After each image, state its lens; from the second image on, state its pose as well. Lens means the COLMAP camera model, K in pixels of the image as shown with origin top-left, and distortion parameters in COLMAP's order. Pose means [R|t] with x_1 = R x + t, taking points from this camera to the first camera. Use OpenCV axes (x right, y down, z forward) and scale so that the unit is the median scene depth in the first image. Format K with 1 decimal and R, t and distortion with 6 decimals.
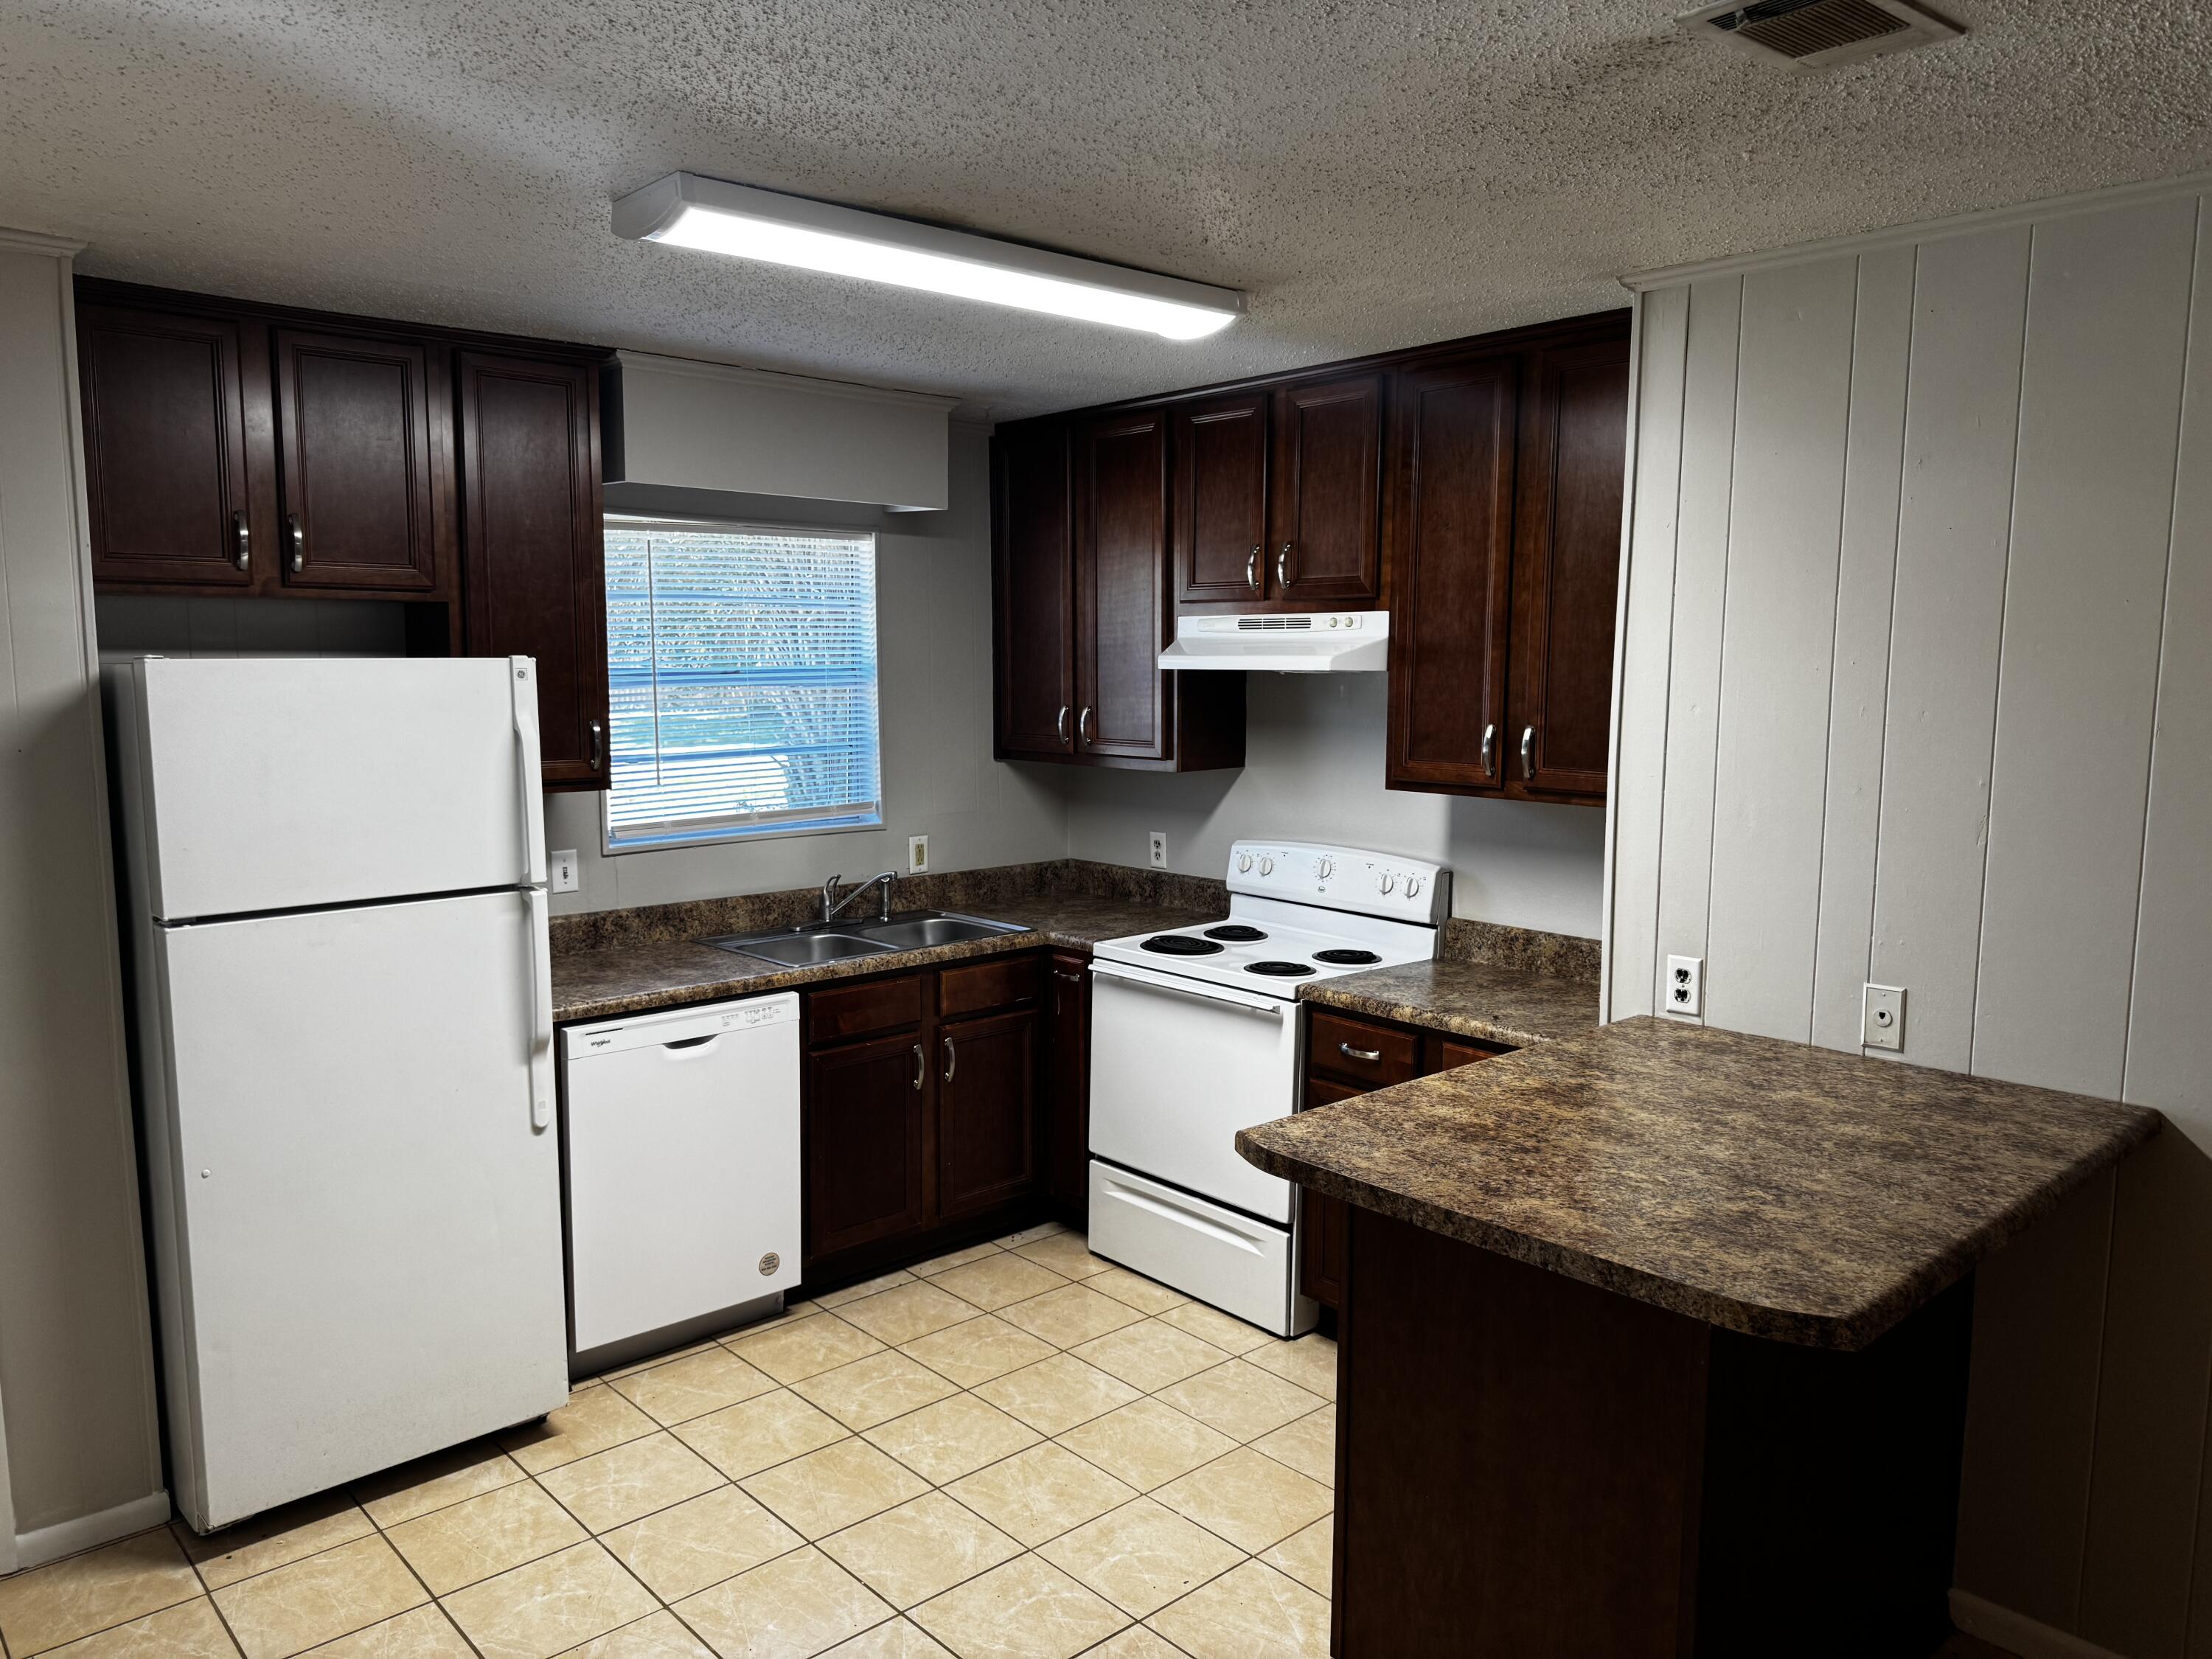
lens RADIAL K [[1551.8, 0, 1089.2], [0, 1551.8, 830.0], [0, 0, 1]] dist [0.020759, -0.035870]
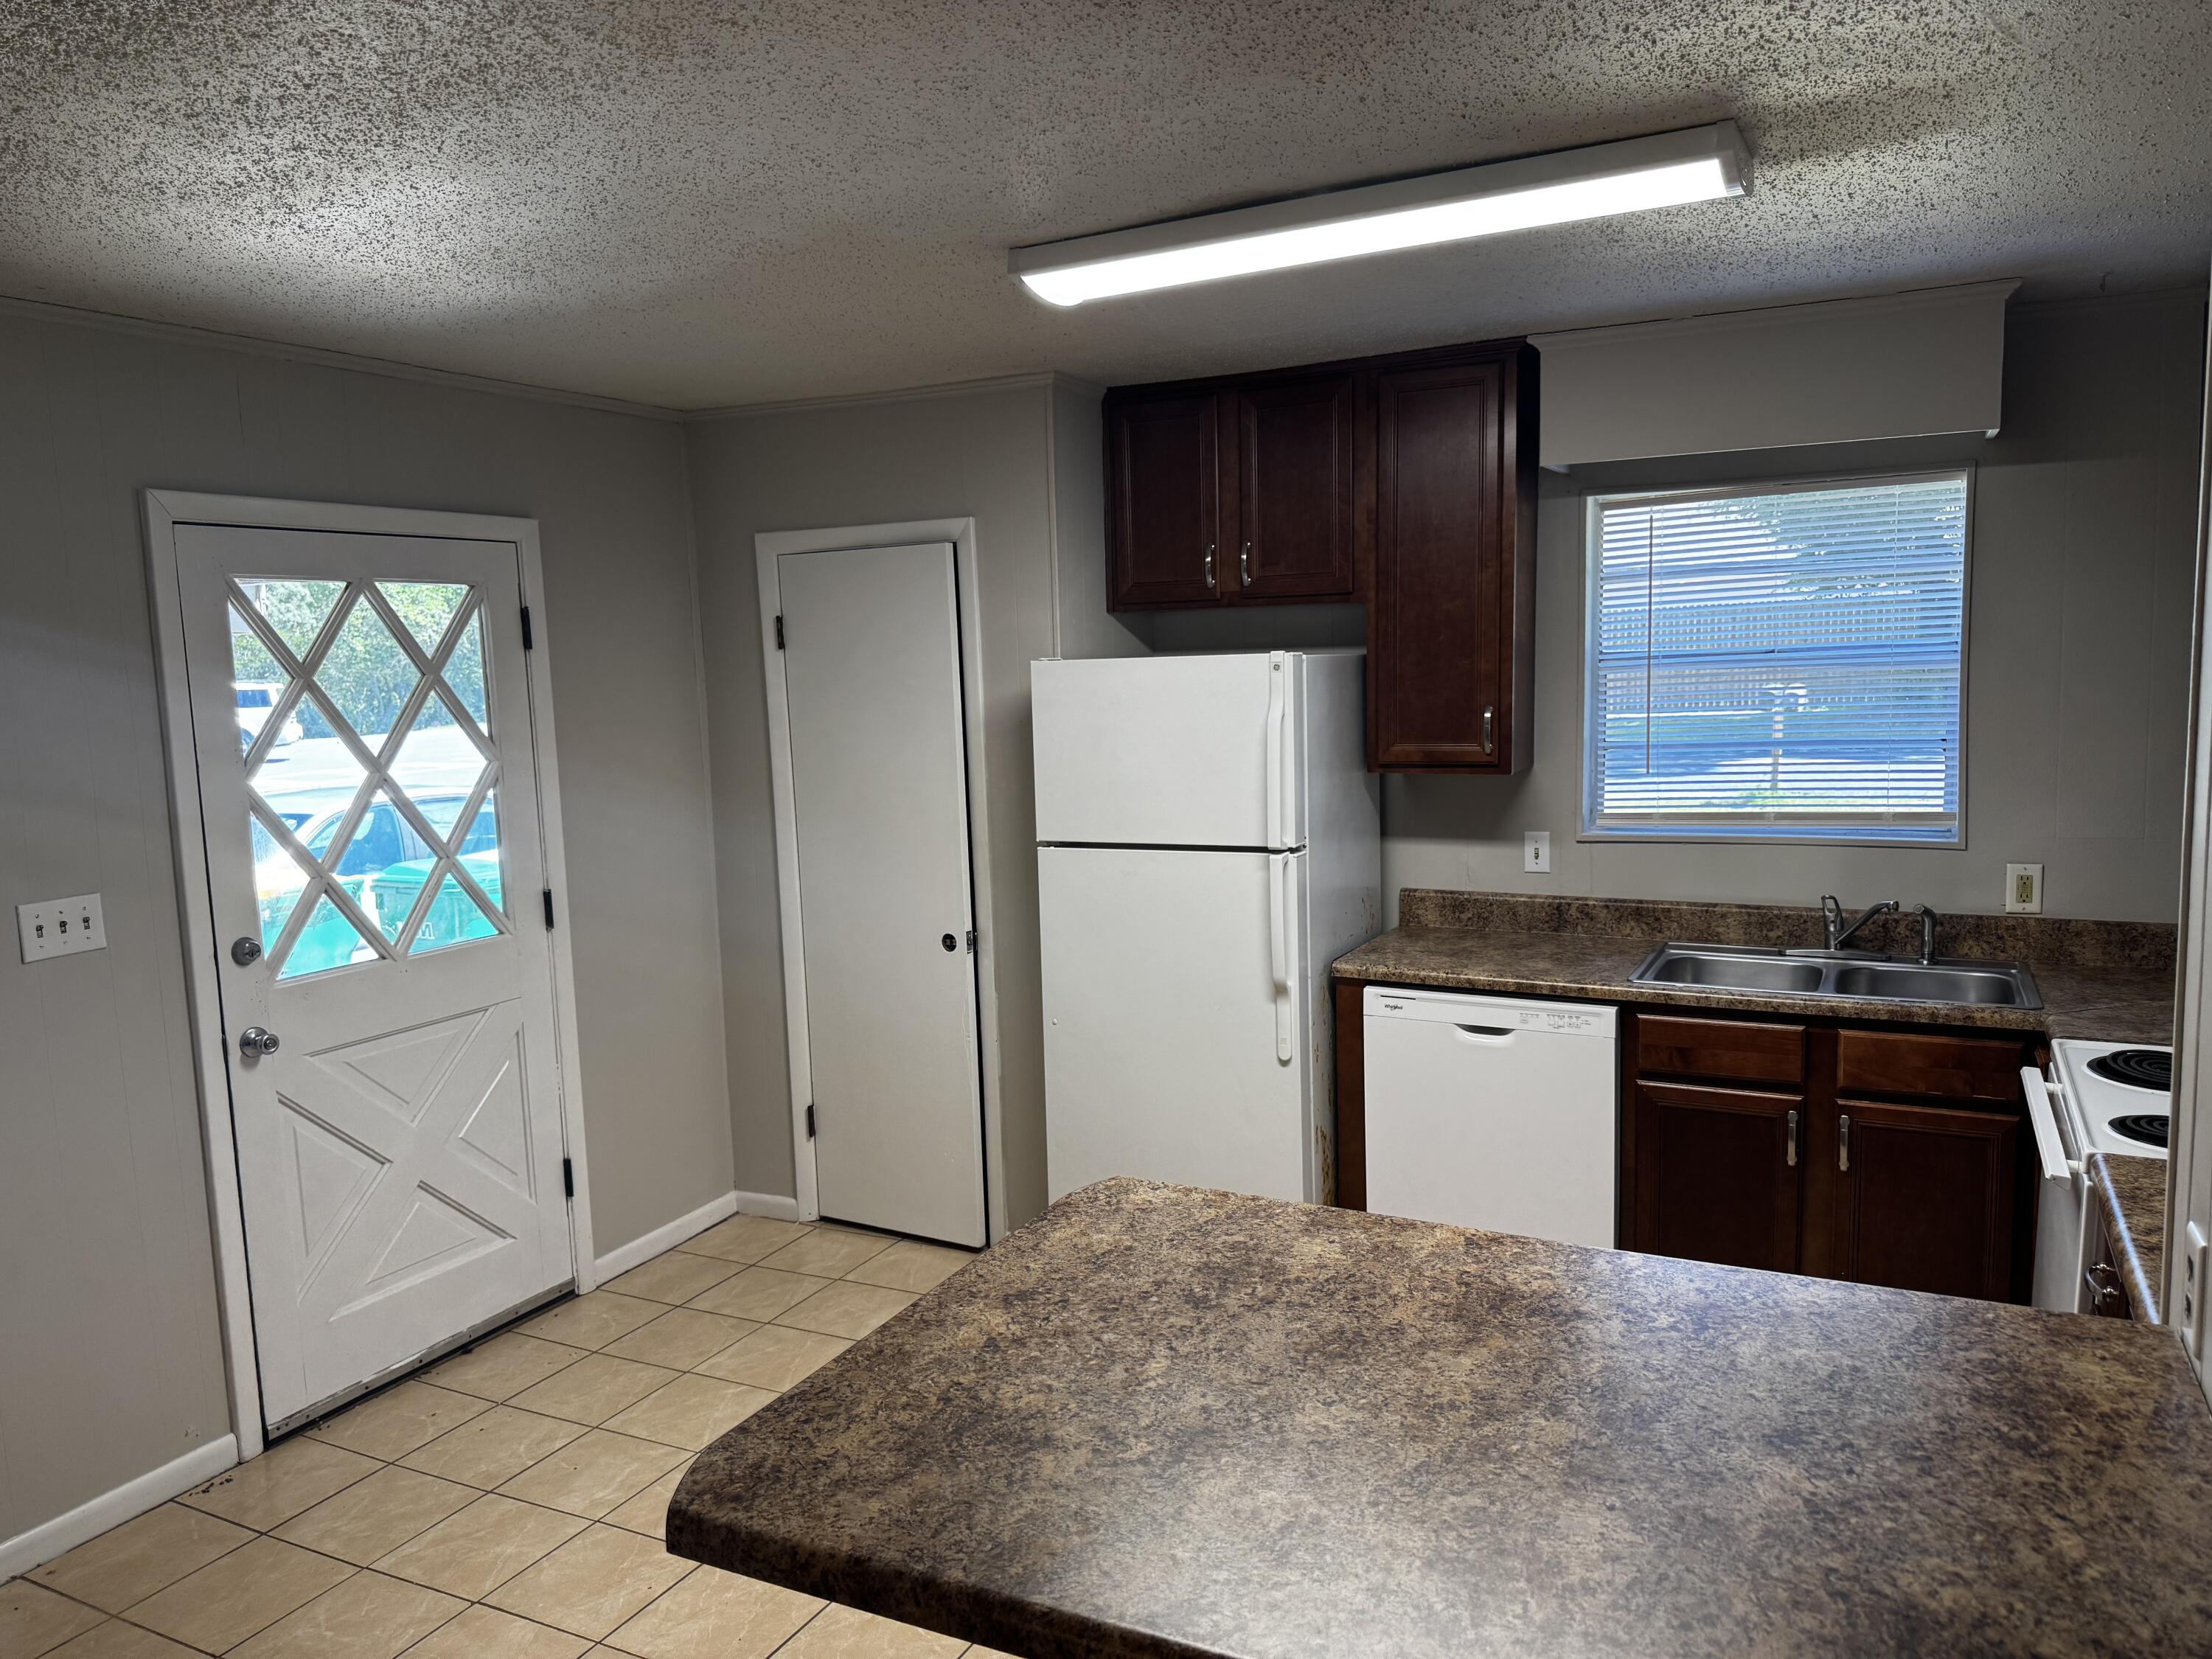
lens RADIAL K [[1551.8, 0, 1121.9], [0, 1551.8, 833.2], [0, 0, 1]] dist [0.020759, -0.035870]
pose [[0.369659, 0.093714, -0.924430, 0.578778], [-0.074748, 0.994676, 0.070945, -0.043653], [0.926156, 0.042874, 0.374695, 0.413042]]
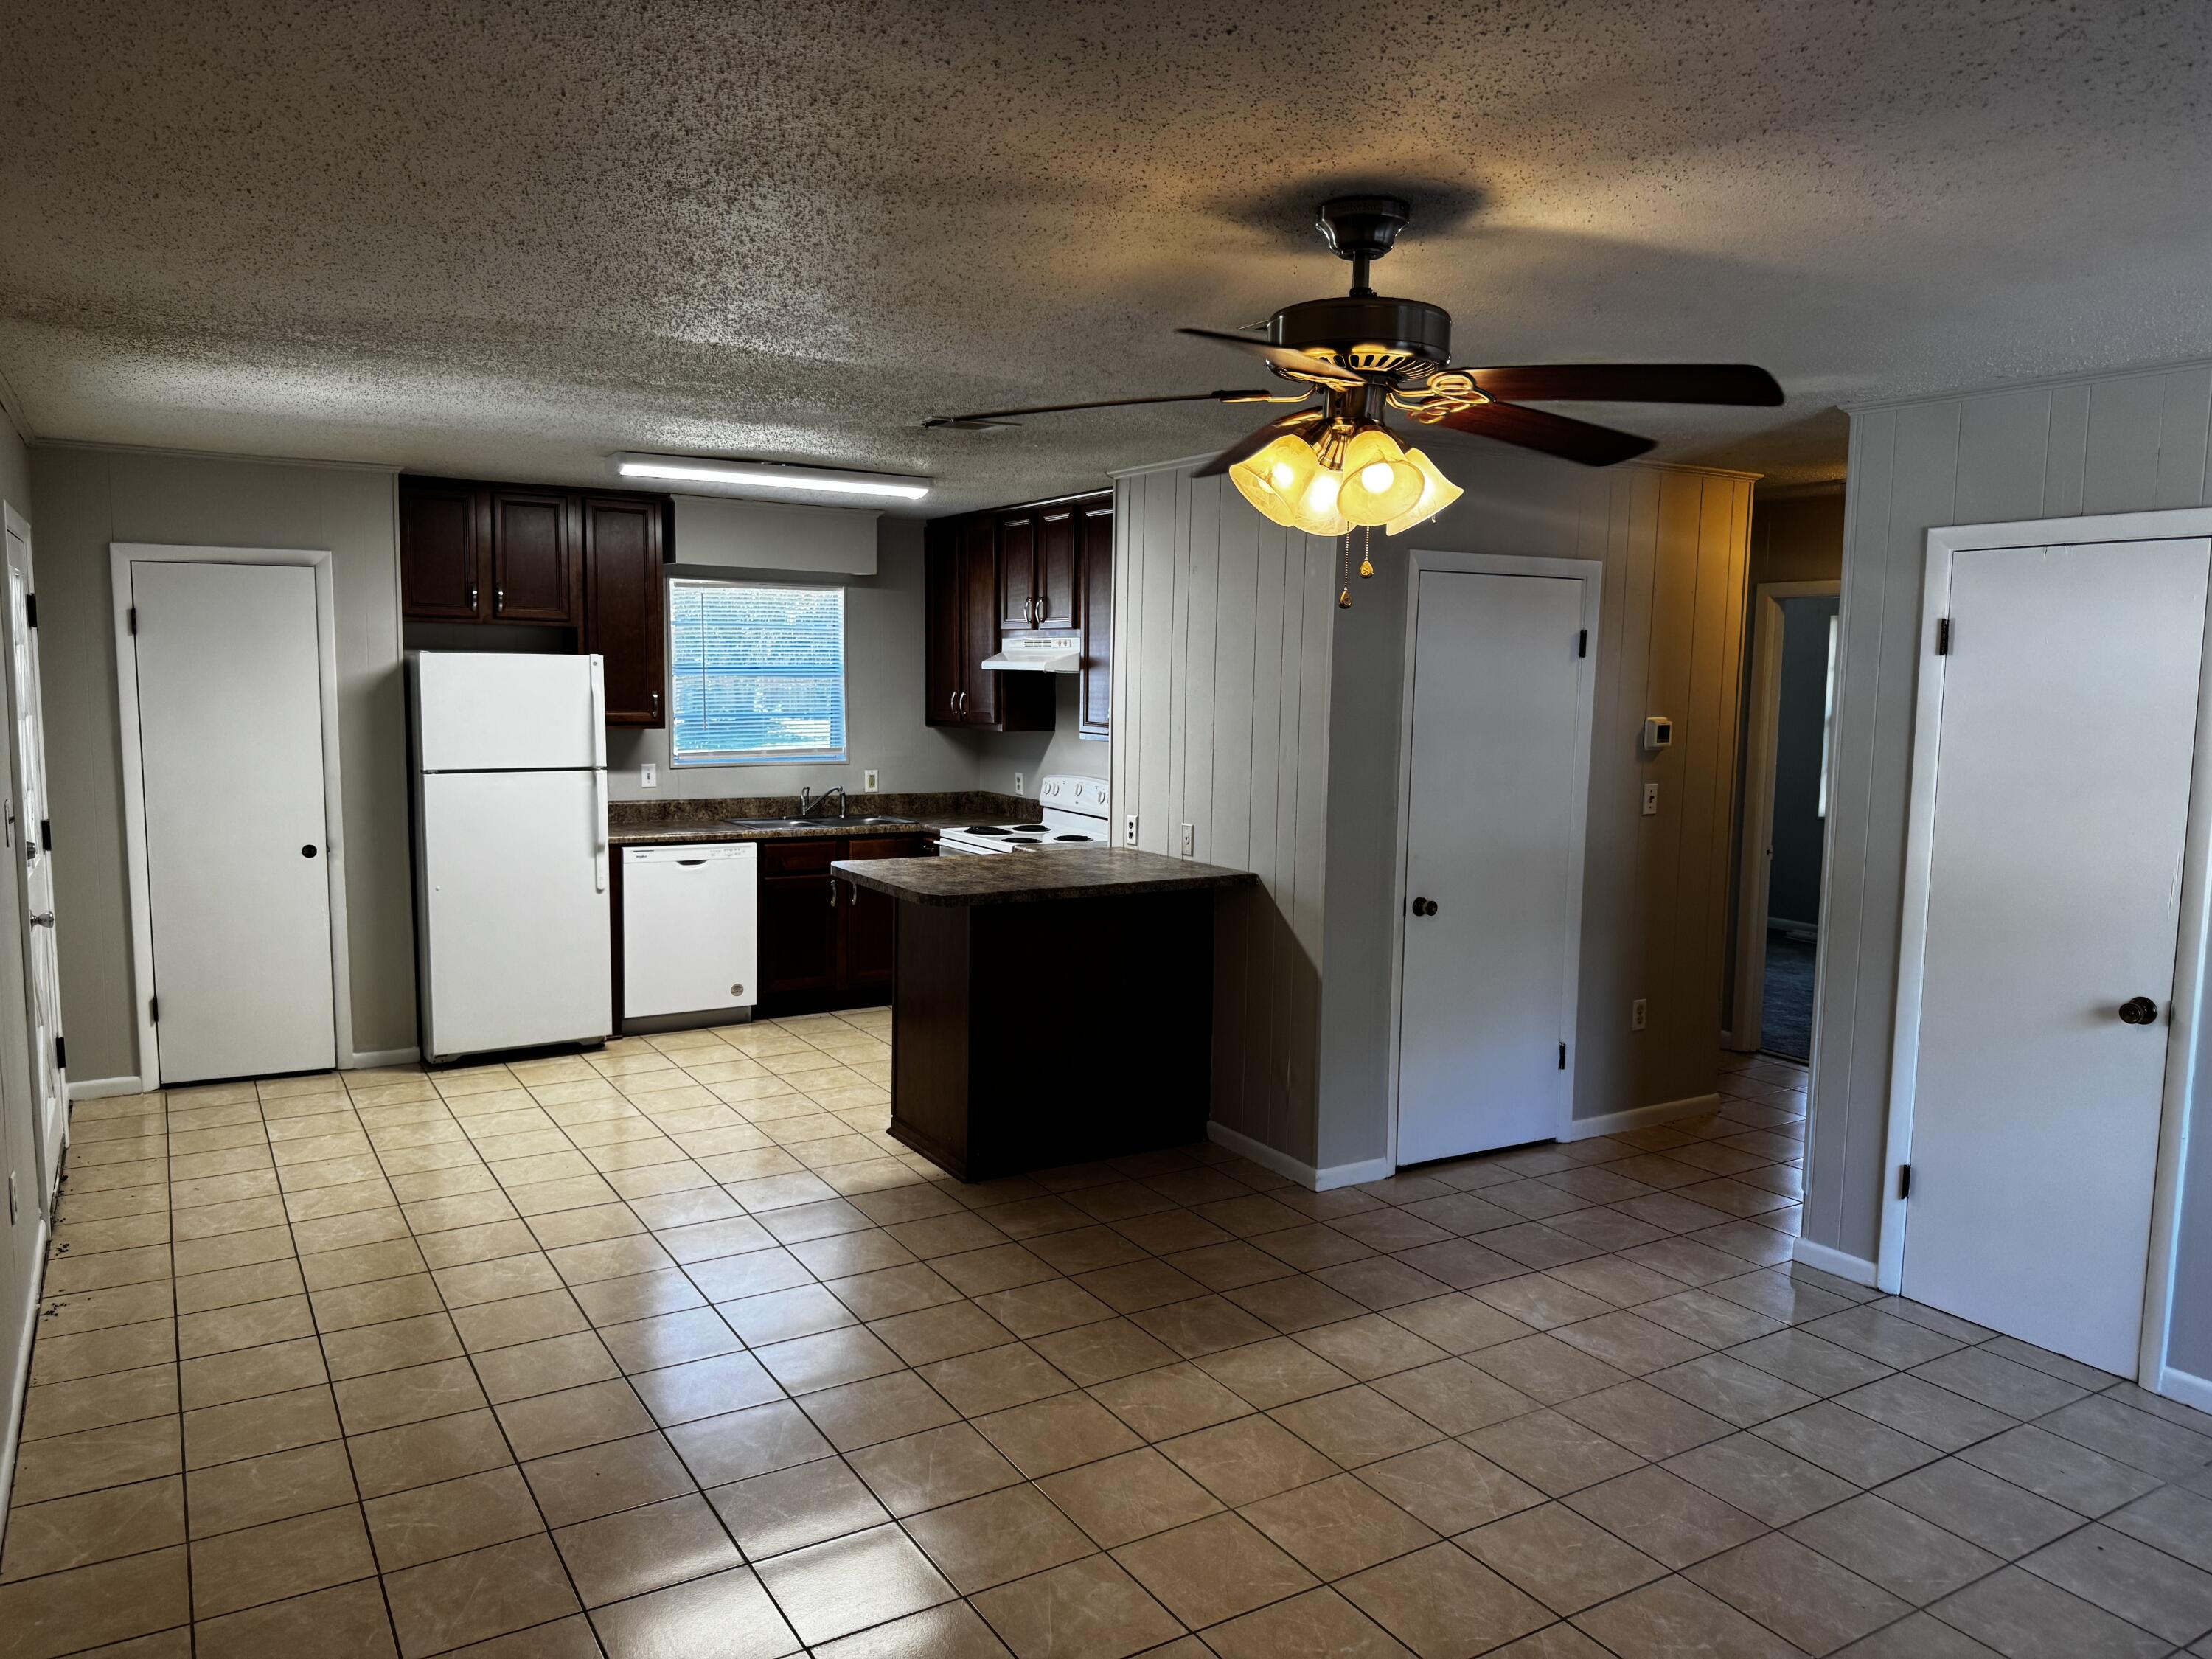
lens RADIAL K [[1551.8, 0, 1114.7], [0, 1551.8, 837.3], [0, 0, 1]] dist [0.020759, -0.035870]
pose [[0.984590, 0.033470, -0.171644, 0.577595], [-0.034325, 0.999409, -0.002012, 0.094034], [0.171475, 0.007873, 0.985157, -0.773981]]
